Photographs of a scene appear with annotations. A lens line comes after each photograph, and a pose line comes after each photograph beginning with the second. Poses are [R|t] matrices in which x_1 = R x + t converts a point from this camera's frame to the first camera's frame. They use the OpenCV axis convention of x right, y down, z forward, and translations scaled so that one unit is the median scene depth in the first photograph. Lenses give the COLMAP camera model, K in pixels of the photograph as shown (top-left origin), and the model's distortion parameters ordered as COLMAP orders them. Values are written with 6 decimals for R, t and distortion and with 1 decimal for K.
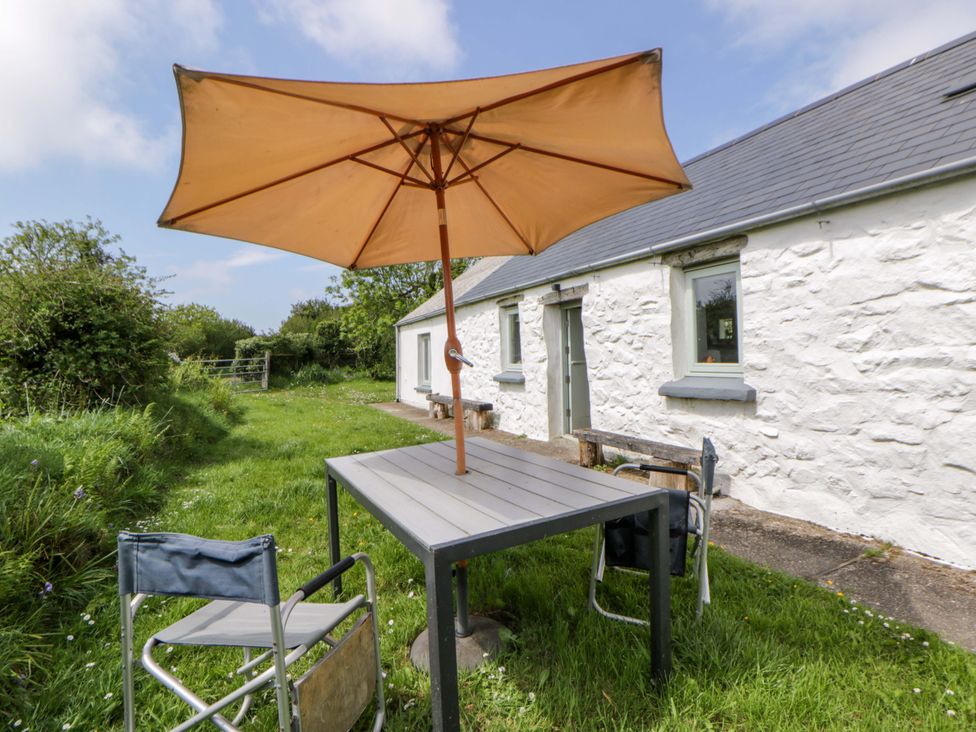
lens RADIAL K [[507.6, 0, 502.1], [0, 507.6, 353.4], [0, 0, 1]] dist [0.003777, -0.014772]
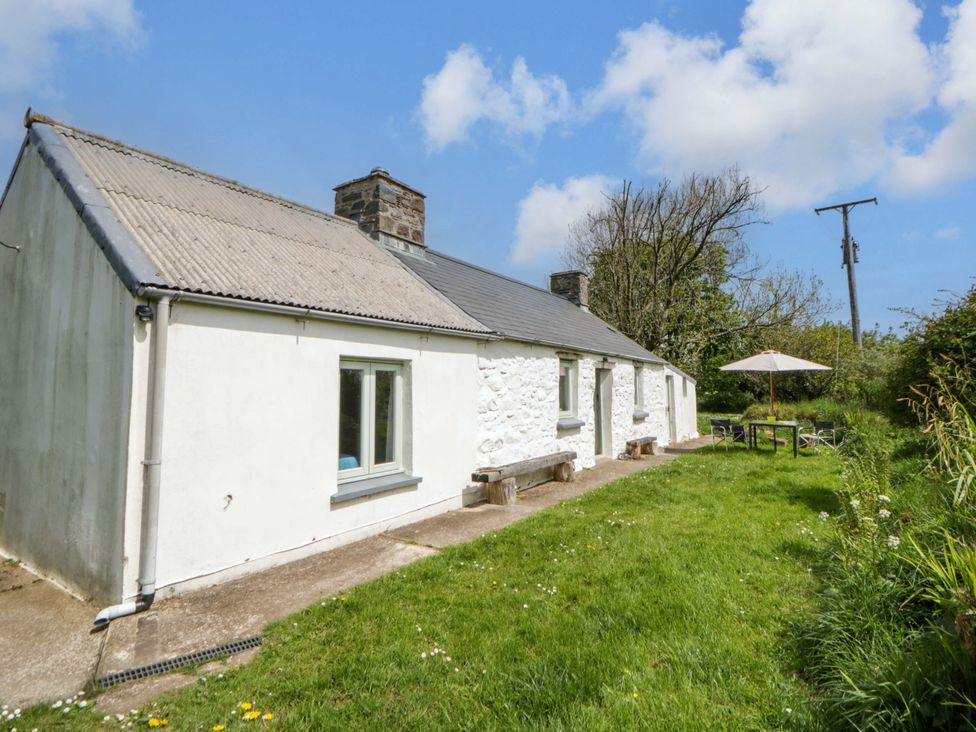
lens RADIAL K [[507.6, 0, 502.1], [0, 507.6, 353.4], [0, 0, 1]] dist [0.003777, -0.014772]
pose [[-0.514219, 0.098537, 0.851979, -2.023935], [0.018947, 0.994441, -0.103578, 0.015888], [-0.857449, -0.037119, -0.513228, 3.941898]]
